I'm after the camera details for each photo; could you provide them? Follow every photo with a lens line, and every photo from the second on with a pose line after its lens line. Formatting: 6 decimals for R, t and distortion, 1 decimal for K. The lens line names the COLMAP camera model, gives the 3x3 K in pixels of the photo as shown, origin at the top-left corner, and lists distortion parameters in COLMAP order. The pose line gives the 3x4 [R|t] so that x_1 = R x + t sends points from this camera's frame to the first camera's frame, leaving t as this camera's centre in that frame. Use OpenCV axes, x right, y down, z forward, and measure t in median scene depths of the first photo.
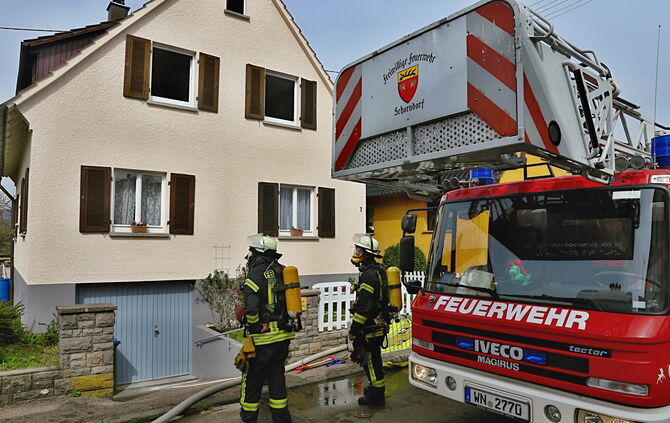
lens RADIAL K [[472.1, 0, 335.0], [0, 472.1, 211.5], [0, 0, 1]] dist [-0.094207, 0.030633]
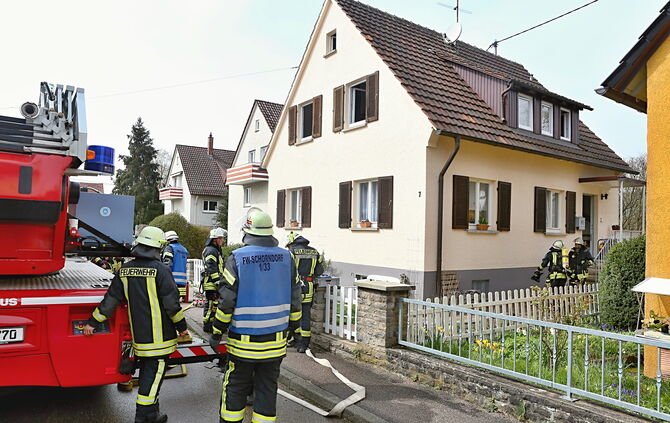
lens RADIAL K [[472.1, 0, 335.0], [0, 472.1, 211.5], [0, 0, 1]] dist [-0.094207, 0.030633]
pose [[-0.033840, -0.049642, -0.998194, 1.020632], [0.043006, 0.997768, -0.051079, 0.070257], [0.998502, -0.044657, -0.031630, 1.002514]]
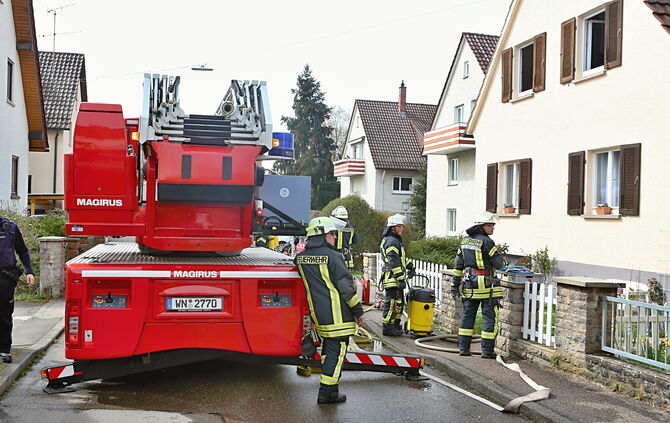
lens RADIAL K [[705.3, 0, 335.0], [0, 705.3, 211.5], [0, 0, 1]] dist [0.006545, 0.008042]
pose [[-0.382061, -0.022913, -0.923853, 1.199174], [0.025829, 0.999037, -0.035460, 0.079615], [0.923776, -0.037410, -0.381102, 1.073743]]
